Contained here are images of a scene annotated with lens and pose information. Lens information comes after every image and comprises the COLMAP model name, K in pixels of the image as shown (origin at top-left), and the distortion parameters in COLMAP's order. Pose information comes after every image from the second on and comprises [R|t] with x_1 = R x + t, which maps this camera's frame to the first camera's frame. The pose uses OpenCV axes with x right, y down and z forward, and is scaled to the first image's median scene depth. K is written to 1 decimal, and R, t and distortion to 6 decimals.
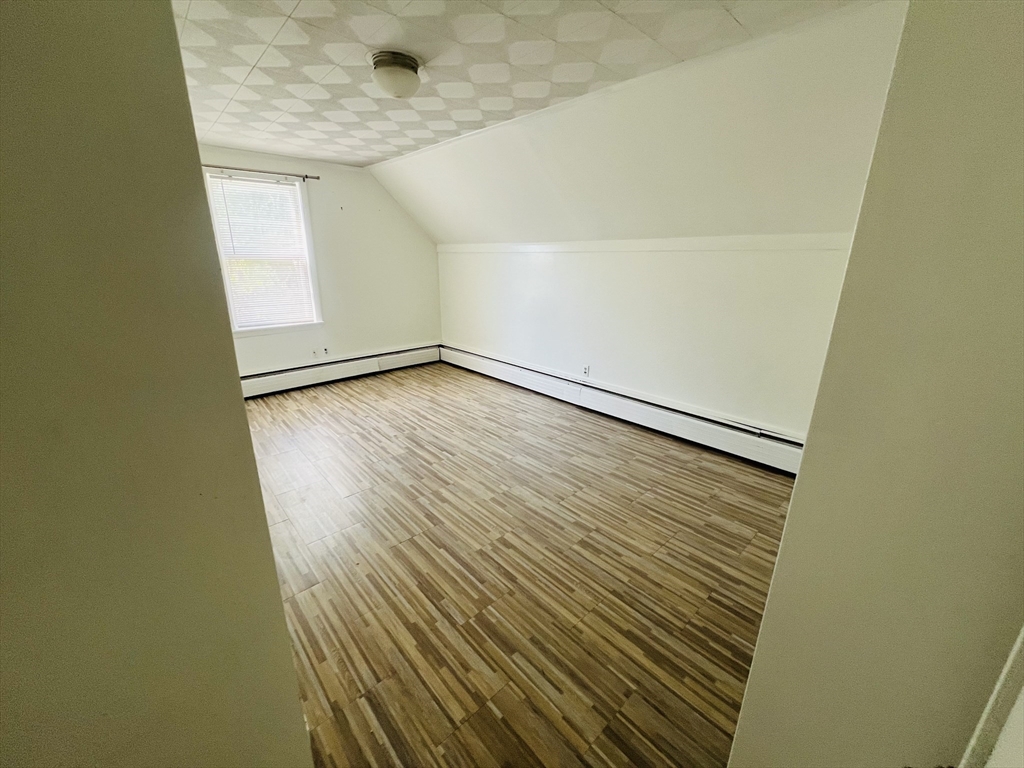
lens RADIAL K [[408.2, 0, 510.9], [0, 408.2, 379.9], [0, 0, 1]] dist [-0.001848, -0.000552]
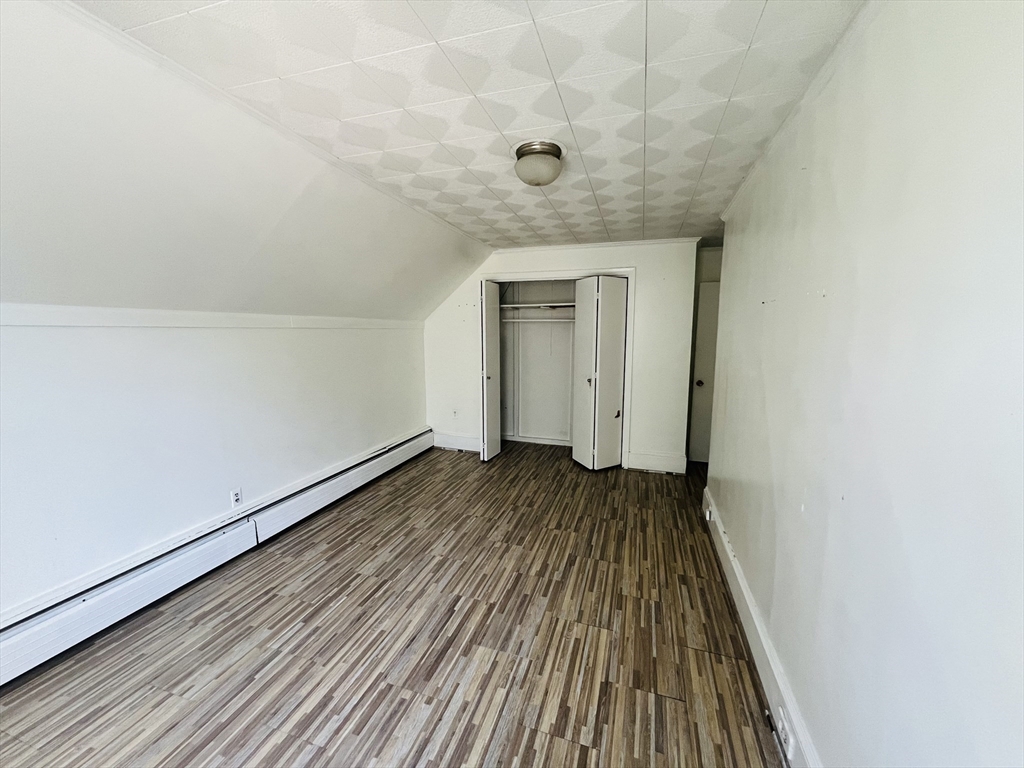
lens RADIAL K [[408.2, 0, 511.0], [0, 408.2, 385.5], [0, 0, 1]] dist [-0.001848, -0.000552]
pose [[-0.498382, -0.125537, 0.857820, -0.809424], [0.238908, 0.931262, 0.275087, -0.369085], [-0.833389, 0.342039, -0.434133, 1.164594]]
